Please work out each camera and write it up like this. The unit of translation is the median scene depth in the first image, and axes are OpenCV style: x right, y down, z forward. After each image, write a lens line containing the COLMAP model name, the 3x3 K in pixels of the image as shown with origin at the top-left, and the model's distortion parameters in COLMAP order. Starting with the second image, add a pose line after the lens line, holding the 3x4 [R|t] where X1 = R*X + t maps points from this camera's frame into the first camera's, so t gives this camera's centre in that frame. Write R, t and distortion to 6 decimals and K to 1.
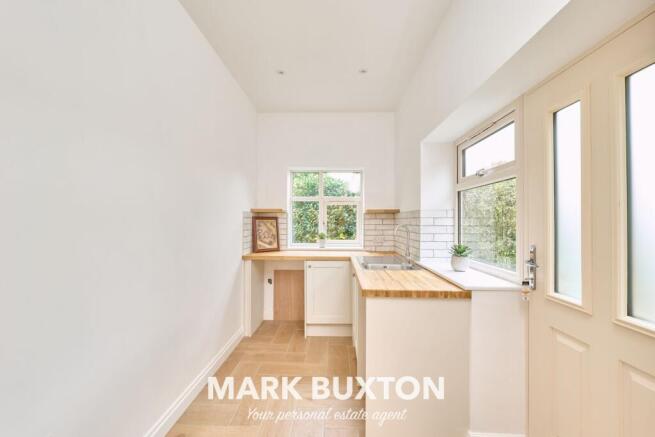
lens RADIAL K [[284.6, 0, 324.8], [0, 284.6, 215.8], [0, 0, 1]] dist [-0.000780, 0.000522]
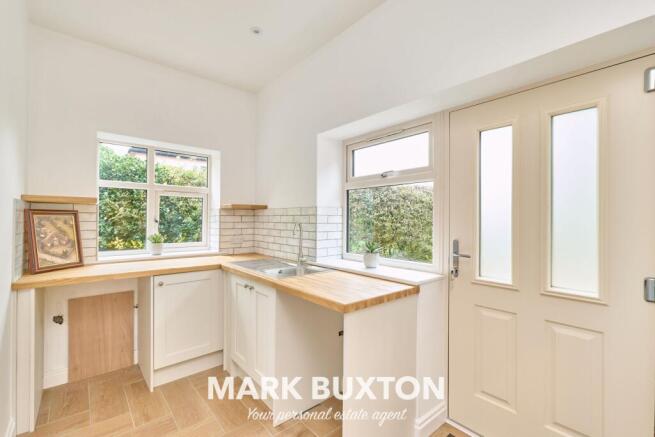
lens RADIAL K [[284.6, 0, 327.8], [0, 284.6, 219.1], [0, 0, 1]] dist [-0.000780, 0.000522]
pose [[0.731030, 0.003570, 0.682336, -0.198285], [-0.017647, 0.999751, 0.013675, 0.004753], [-0.682117, -0.022037, 0.730911, 0.207635]]
